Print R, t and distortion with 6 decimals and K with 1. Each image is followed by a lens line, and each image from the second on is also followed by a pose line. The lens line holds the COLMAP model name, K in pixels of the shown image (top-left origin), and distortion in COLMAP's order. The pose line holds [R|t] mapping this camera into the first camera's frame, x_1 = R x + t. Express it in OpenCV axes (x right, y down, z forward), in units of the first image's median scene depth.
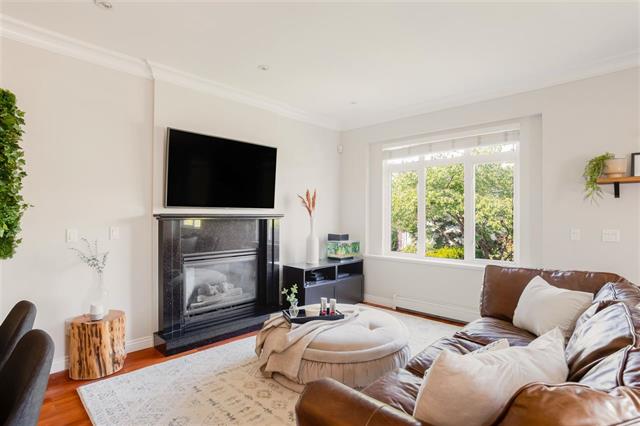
lens RADIAL K [[331.2, 0, 318.1], [0, 331.2, 211.9], [0, 0, 1]] dist [-0.000455, 0.000443]
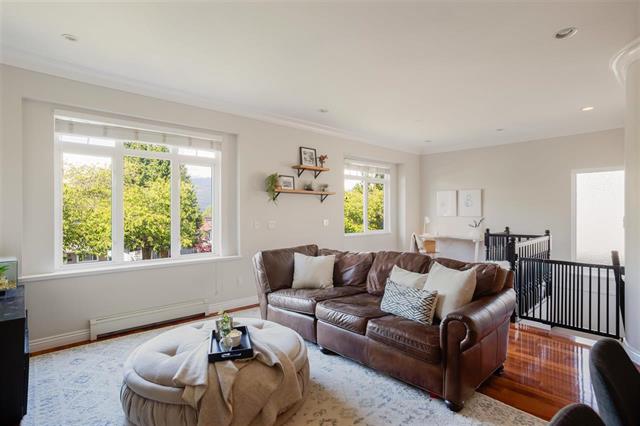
lens RADIAL K [[331.2, 0, 318.1], [0, 331.2, 211.9], [0, 0, 1]] dist [-0.000455, 0.000443]
pose [[0.092434, -0.008028, 0.995686, -1.053370], [-0.008690, 0.999923, 0.008869, -0.010722], [-0.995681, -0.009472, 0.092357, 0.988158]]
